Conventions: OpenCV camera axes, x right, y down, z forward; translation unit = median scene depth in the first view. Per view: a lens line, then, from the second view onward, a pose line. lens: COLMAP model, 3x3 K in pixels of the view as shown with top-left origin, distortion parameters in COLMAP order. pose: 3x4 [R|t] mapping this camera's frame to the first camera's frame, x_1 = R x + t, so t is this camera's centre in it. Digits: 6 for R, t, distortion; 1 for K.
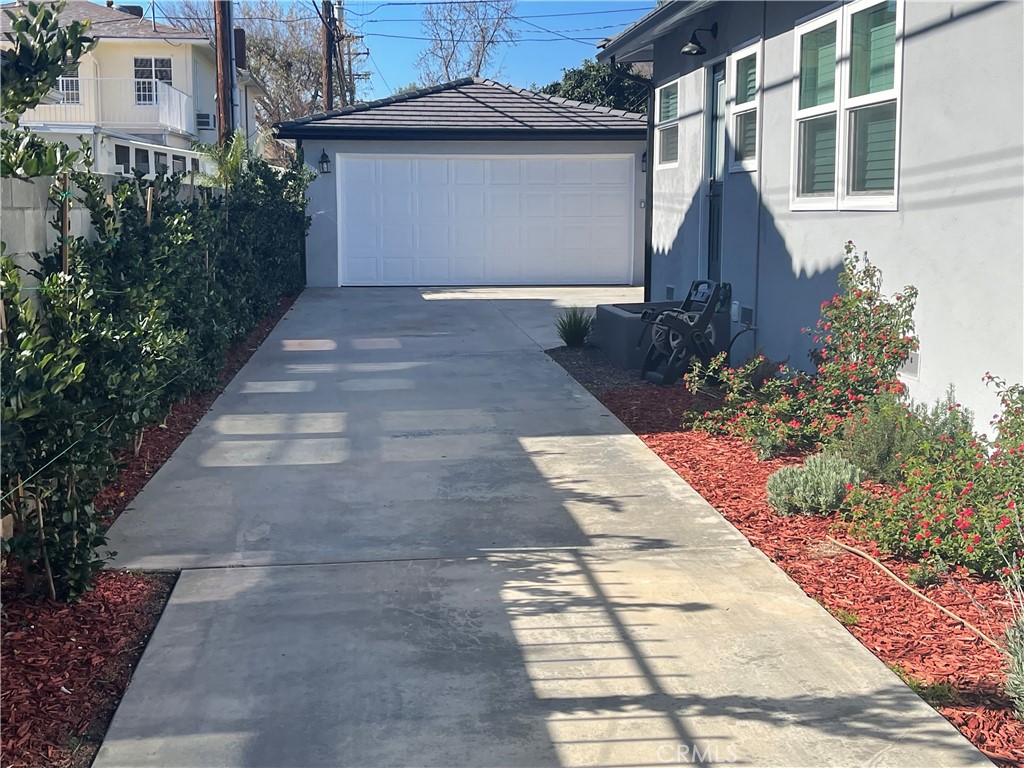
lens RADIAL K [[1348.0, 0, 521.2], [0, 1348.0, 379.2], [0, 0, 1]] dist [0.046813, 0.000000]
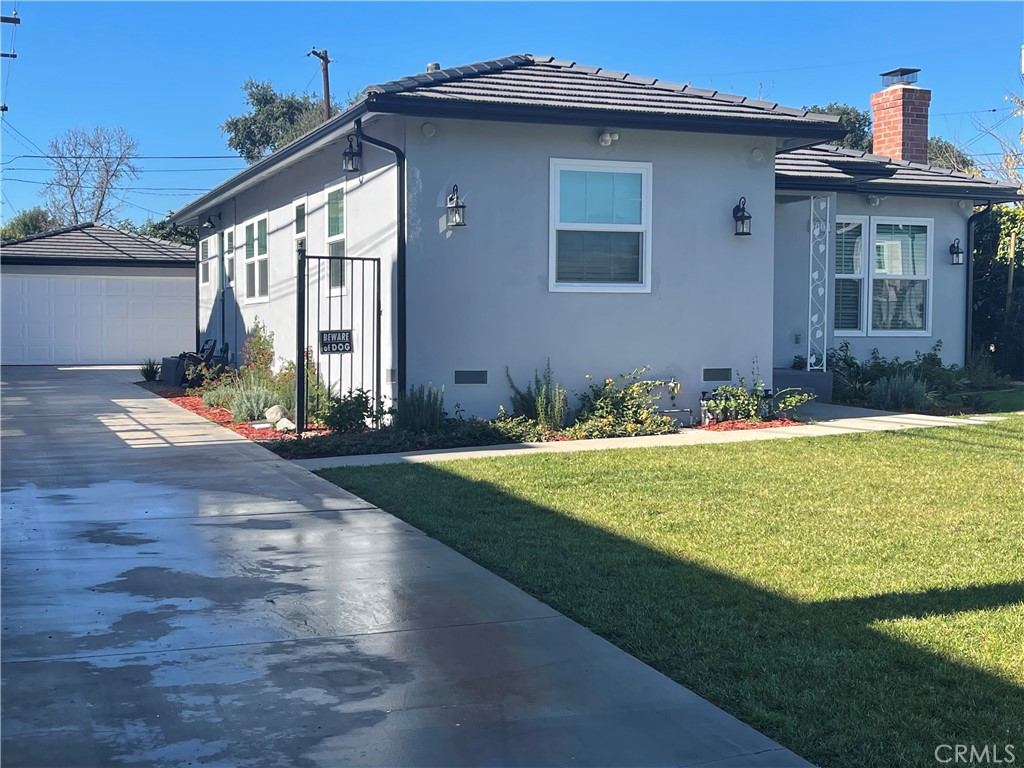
lens RADIAL K [[1348.0, 0, 520.3], [0, 1348.0, 378.8], [0, 0, 1]] dist [0.046813, 0.000000]
pose [[0.965107, -0.009526, 0.261682, 0.065153], [0.032782, 0.995871, -0.084650, 0.219513], [-0.259795, 0.090275, 0.961435, -1.359706]]
